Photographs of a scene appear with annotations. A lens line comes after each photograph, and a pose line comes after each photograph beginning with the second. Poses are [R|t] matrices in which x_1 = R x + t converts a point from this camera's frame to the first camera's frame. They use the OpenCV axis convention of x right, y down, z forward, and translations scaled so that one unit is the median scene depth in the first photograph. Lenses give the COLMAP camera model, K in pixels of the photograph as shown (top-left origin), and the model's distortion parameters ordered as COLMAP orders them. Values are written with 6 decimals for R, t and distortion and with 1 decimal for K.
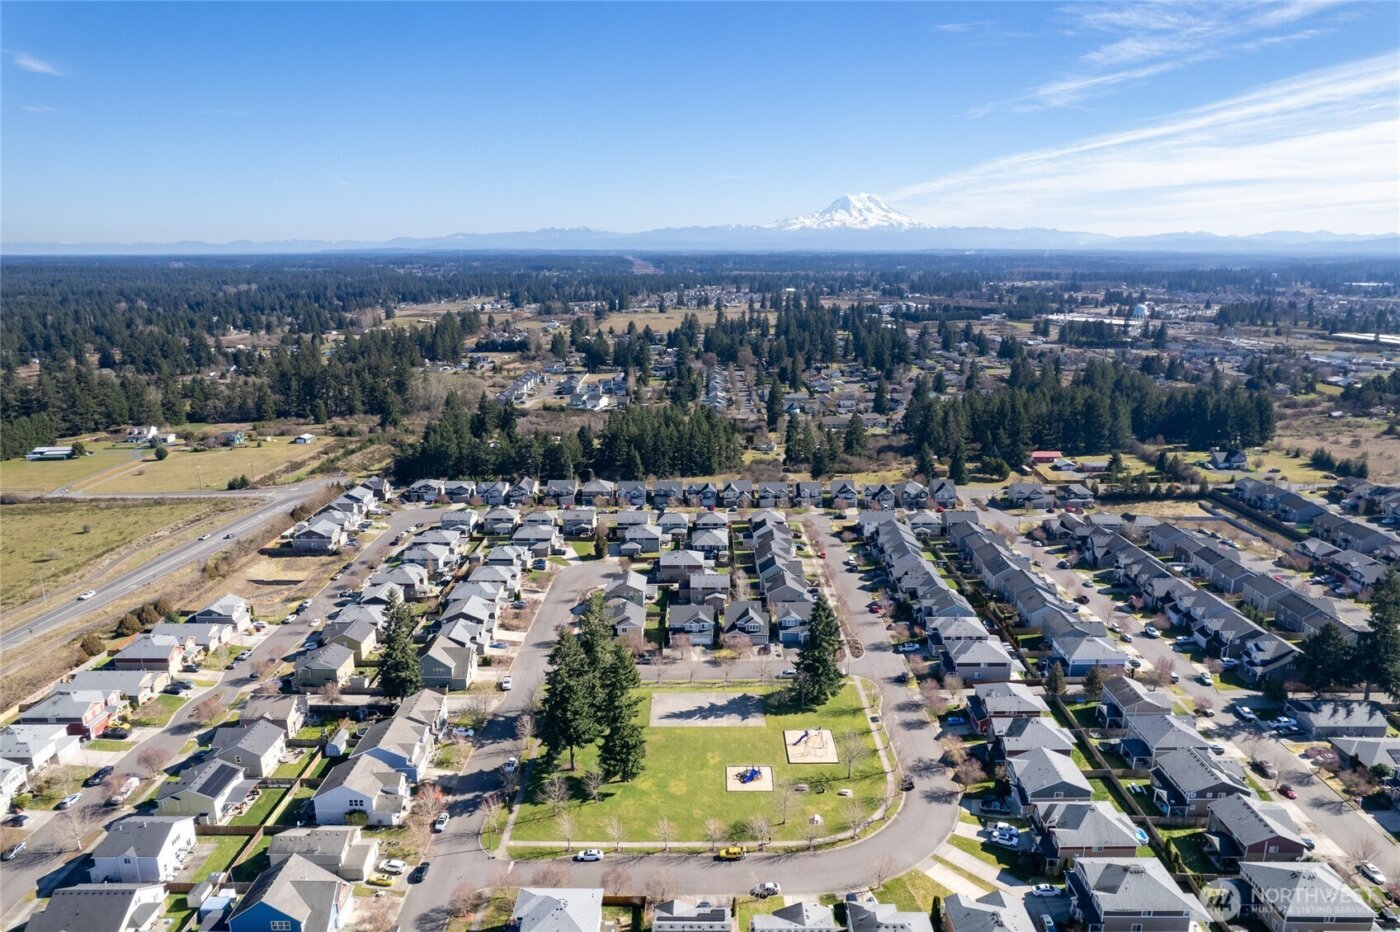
lens RADIAL K [[903.9, 0, 700.0], [0, 903.9, 466.0], [0, 0, 1]] dist [-0.062965, 0.052629]
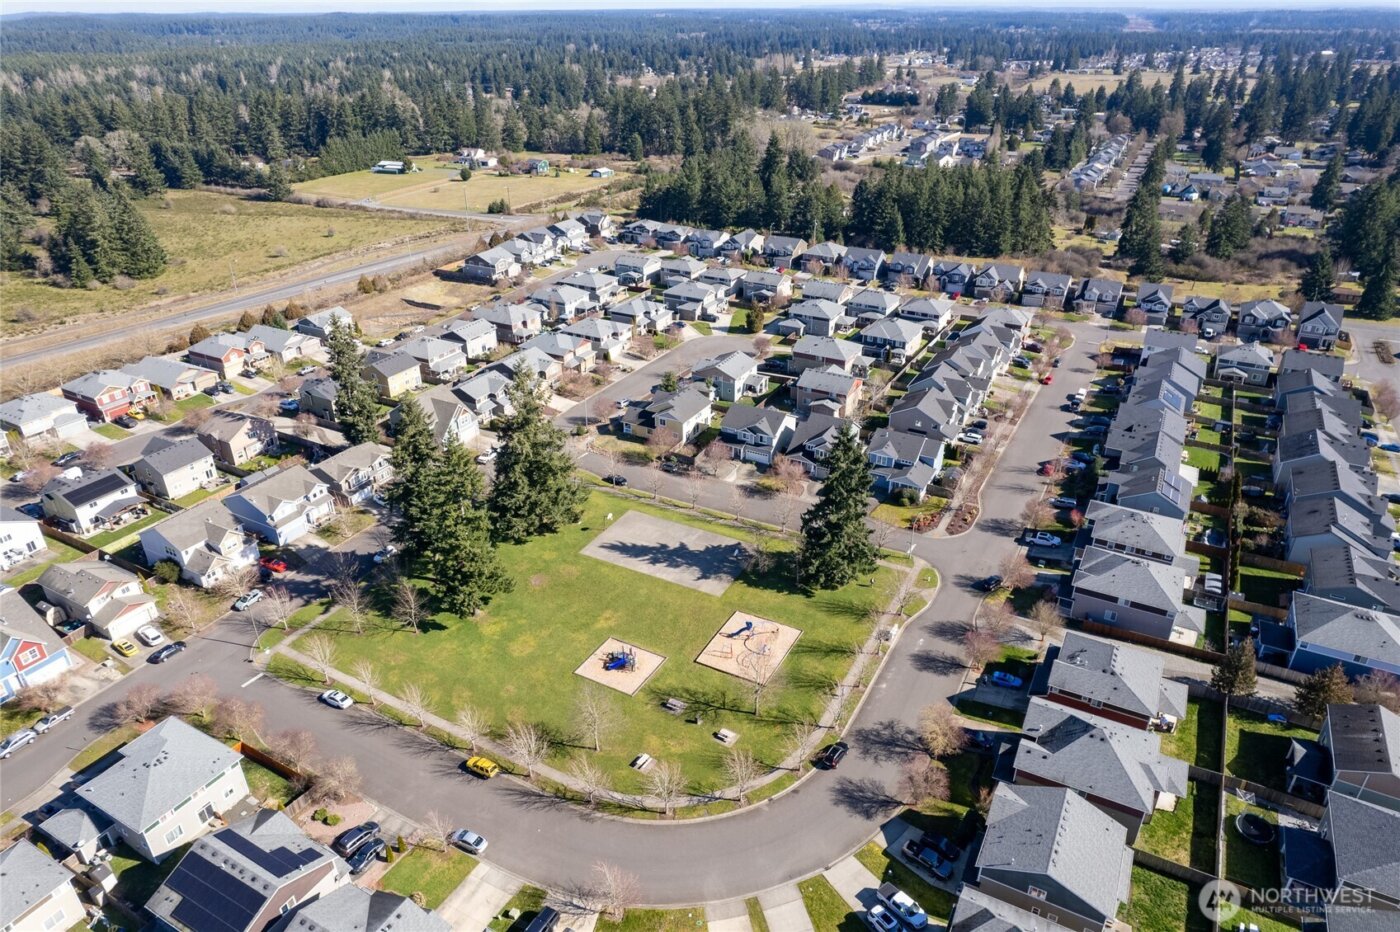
lens RADIAL K [[903.9, 0, 700.0], [0, 903.9, 466.0], [0, 0, 1]] dist [-0.062965, 0.052629]
pose [[0.879029, 0.218082, -0.423967, 0.218464], [-0.111885, 0.958777, 0.261204, 0.013083], [0.463453, -0.182170, 0.867194, 0.283366]]
